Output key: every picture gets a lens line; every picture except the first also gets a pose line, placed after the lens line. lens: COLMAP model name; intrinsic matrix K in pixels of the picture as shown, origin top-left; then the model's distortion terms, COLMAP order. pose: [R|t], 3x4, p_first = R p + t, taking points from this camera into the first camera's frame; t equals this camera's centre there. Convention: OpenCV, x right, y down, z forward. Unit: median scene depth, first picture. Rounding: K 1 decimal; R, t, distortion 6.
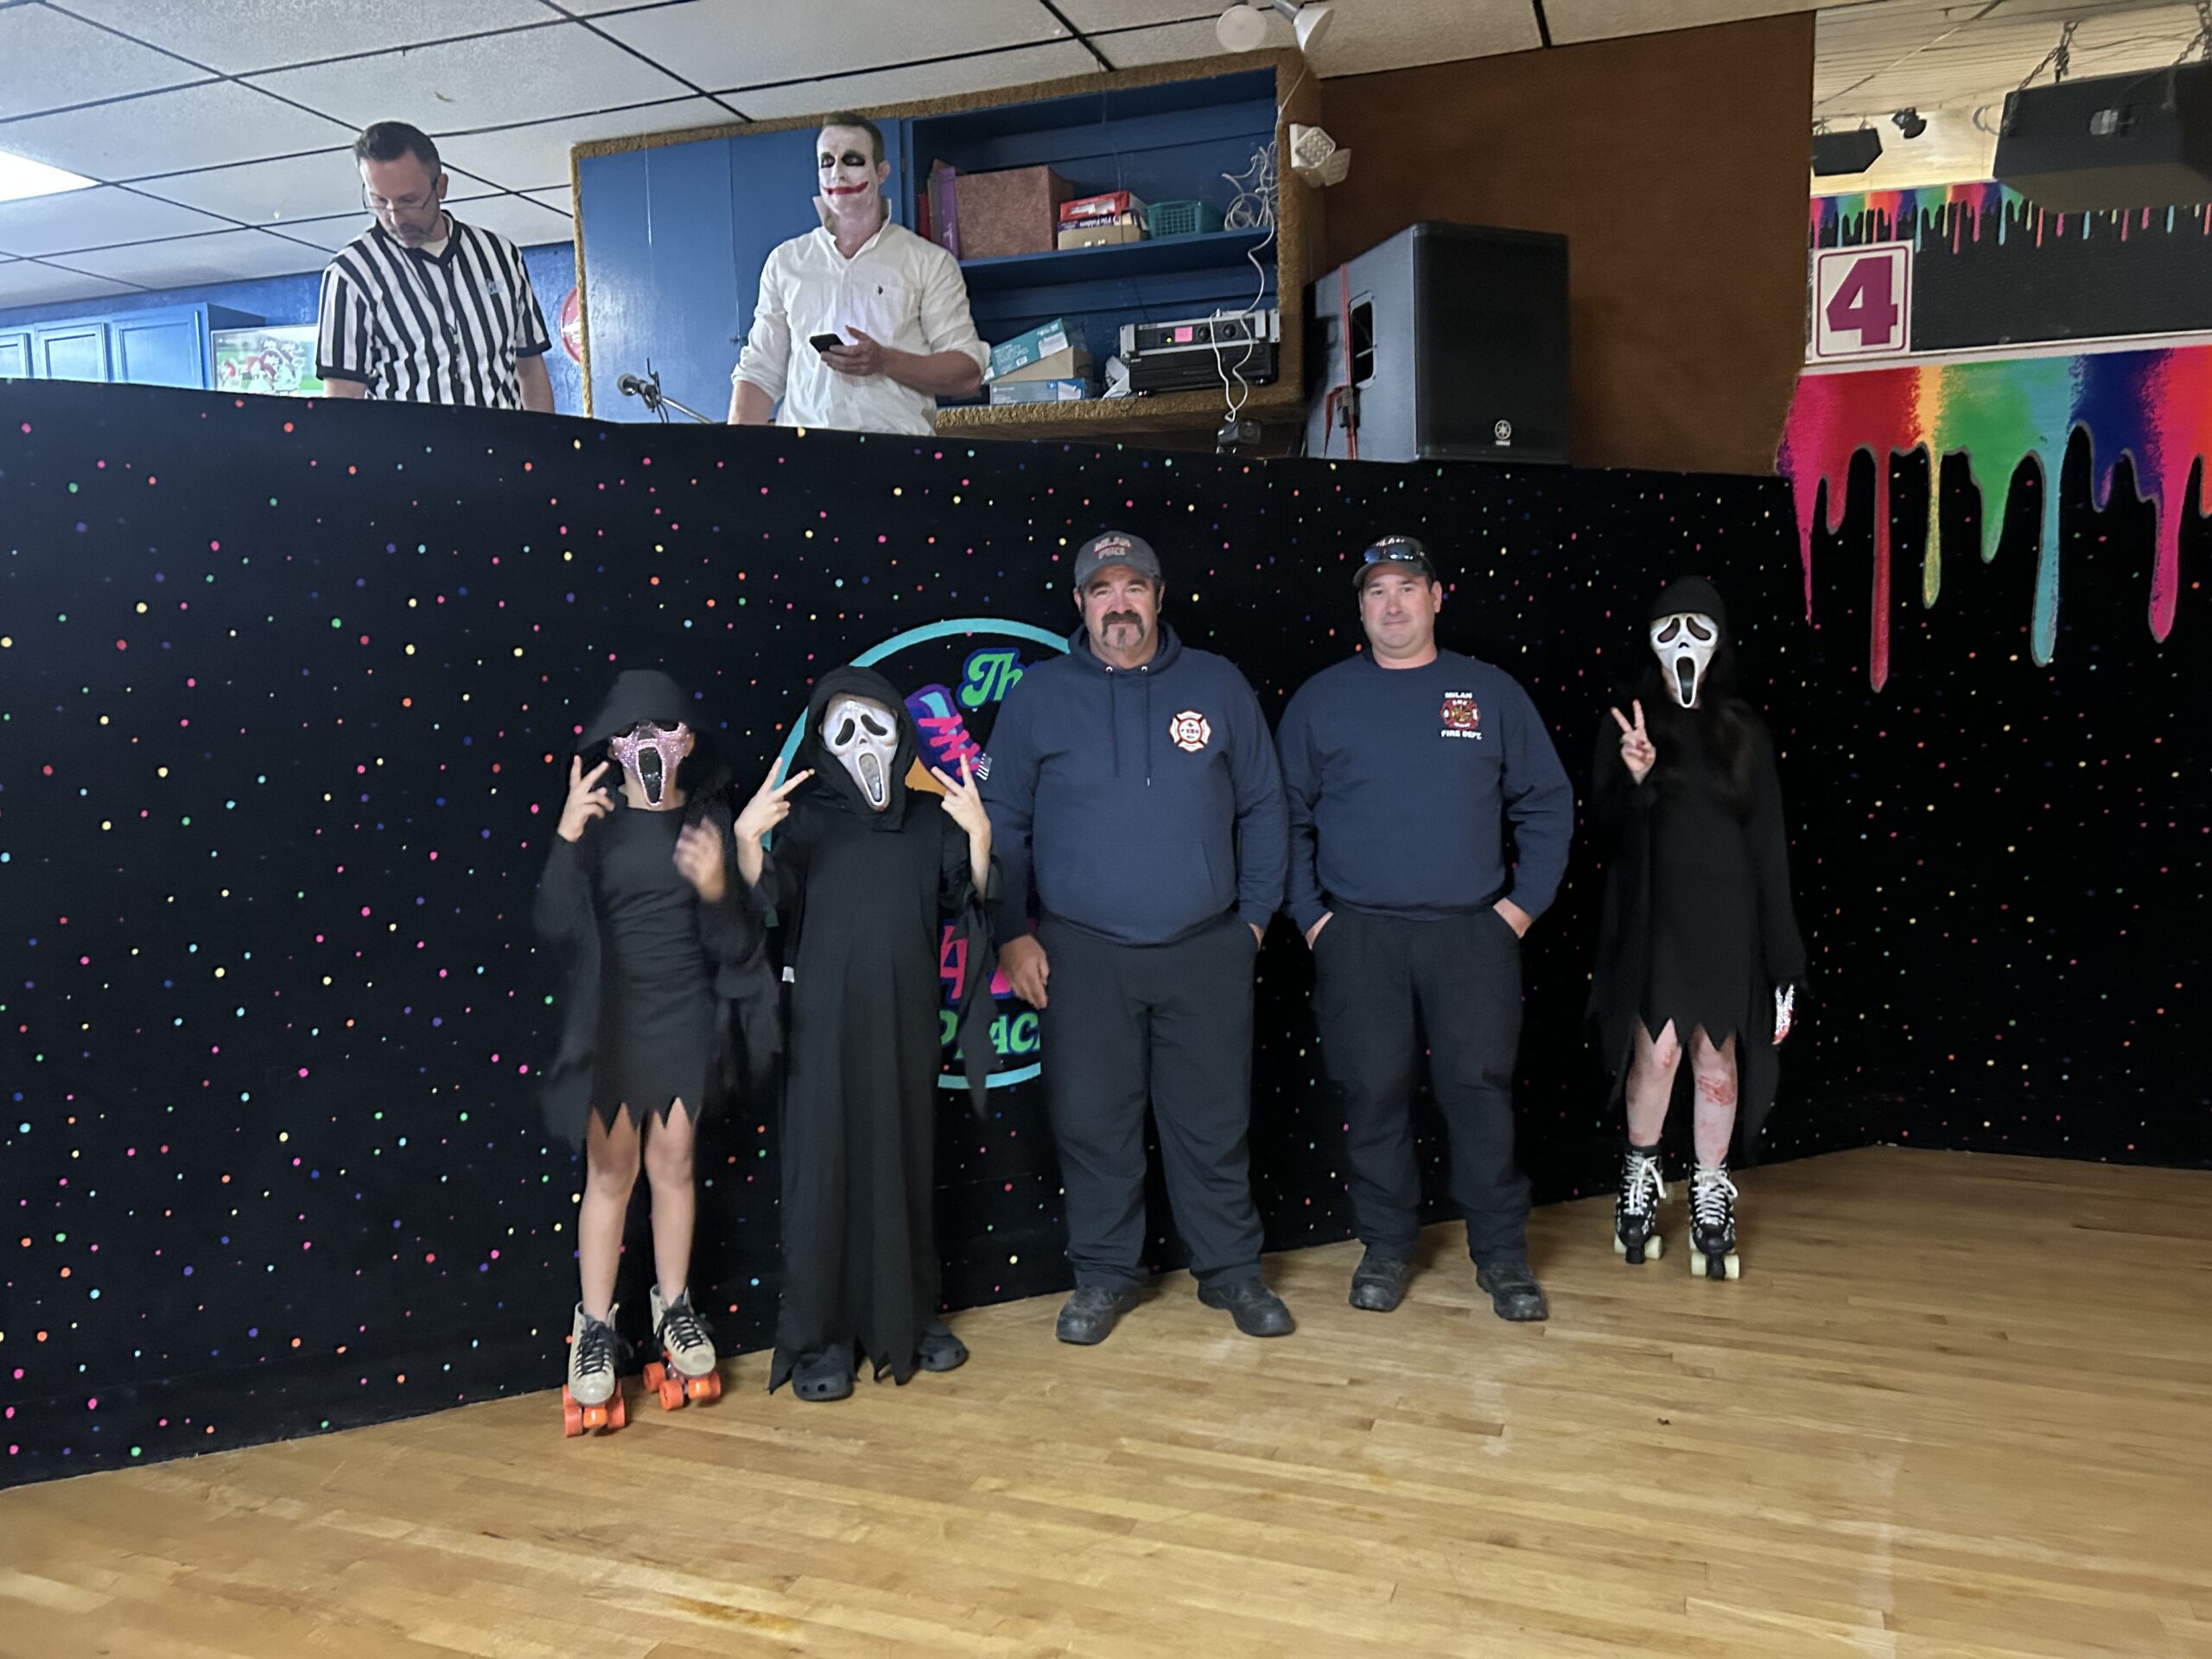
lens RADIAL K [[1728.1, 0, 1122.2], [0, 1728.1, 816.7], [0, 0, 1]] dist [0.033798, -0.000498]
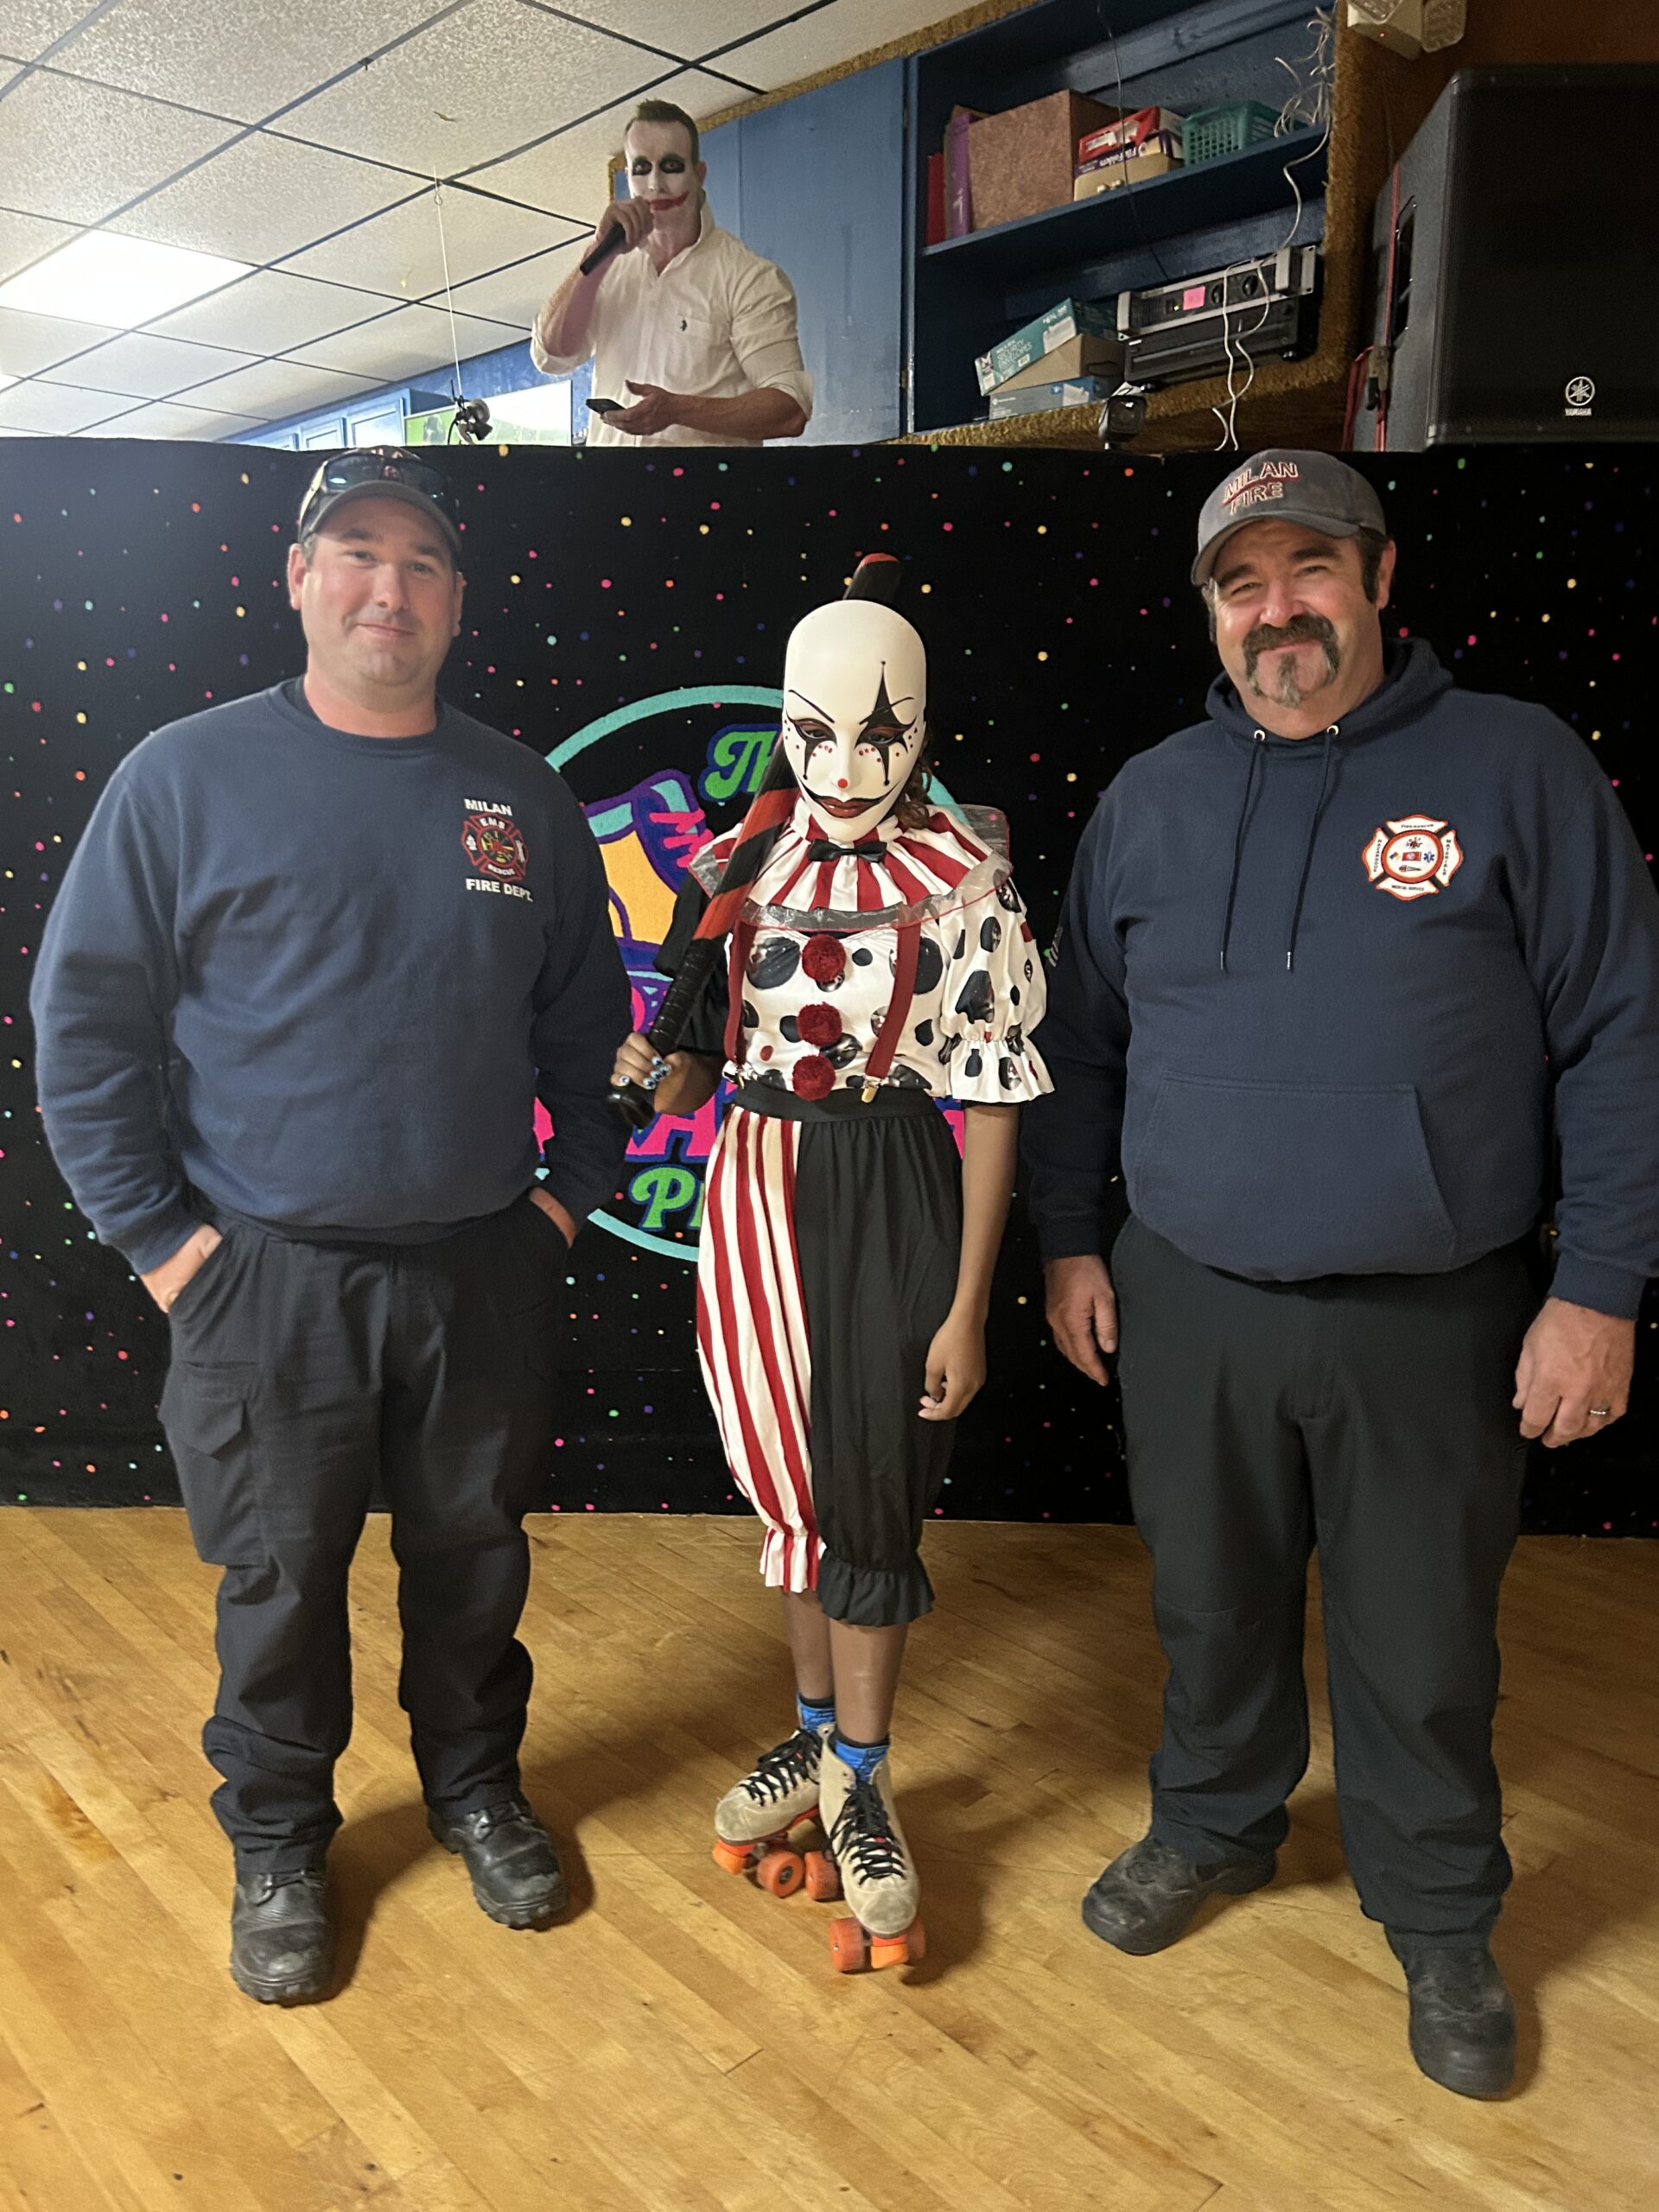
lens RADIAL K [[1728.1, 0, 828.4], [0, 1728.1, 1105.7], [0, 0, 1]] dist [0.033798, -0.000498]
pose [[0.882827, 0.106330, -0.457504, 0.285804], [-0.055681, 0.990863, 0.122844, -0.019901], [0.466386, -0.082976, 0.880681, 0.251161]]
